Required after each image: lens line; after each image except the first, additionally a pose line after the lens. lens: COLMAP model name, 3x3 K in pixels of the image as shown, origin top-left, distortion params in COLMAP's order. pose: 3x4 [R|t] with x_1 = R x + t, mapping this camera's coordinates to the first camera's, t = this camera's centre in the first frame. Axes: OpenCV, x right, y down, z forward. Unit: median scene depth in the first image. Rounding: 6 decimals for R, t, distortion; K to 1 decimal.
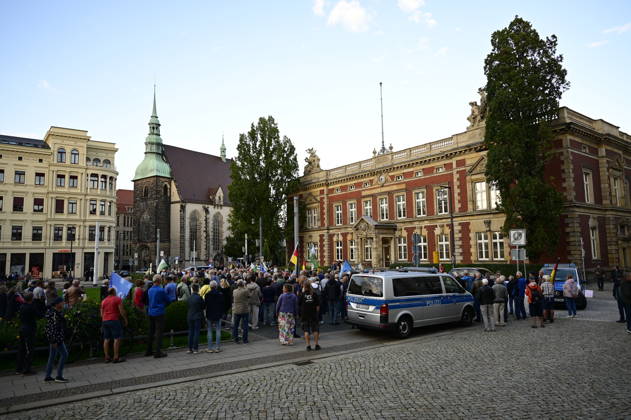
lens RADIAL K [[420.6, 0, 310.7], [0, 420.6, 211.4], [0, 0, 1]] dist [-0.000108, 0.002151]
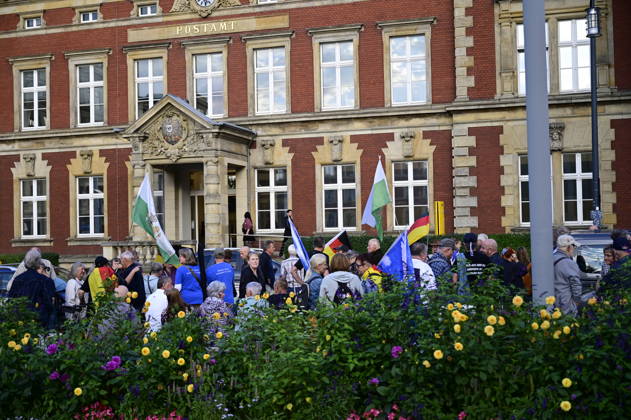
lens RADIAL K [[771.3, 0, 315.5], [0, 771.3, 210.0], [0, 0, 1]] dist [0.001579, 0.019236]
pose [[0.792178, 0.014304, 0.610122, -0.145548], [-0.054853, 0.997348, 0.047839, 0.063603], [-0.607820, -0.071364, 0.790862, 0.461476]]
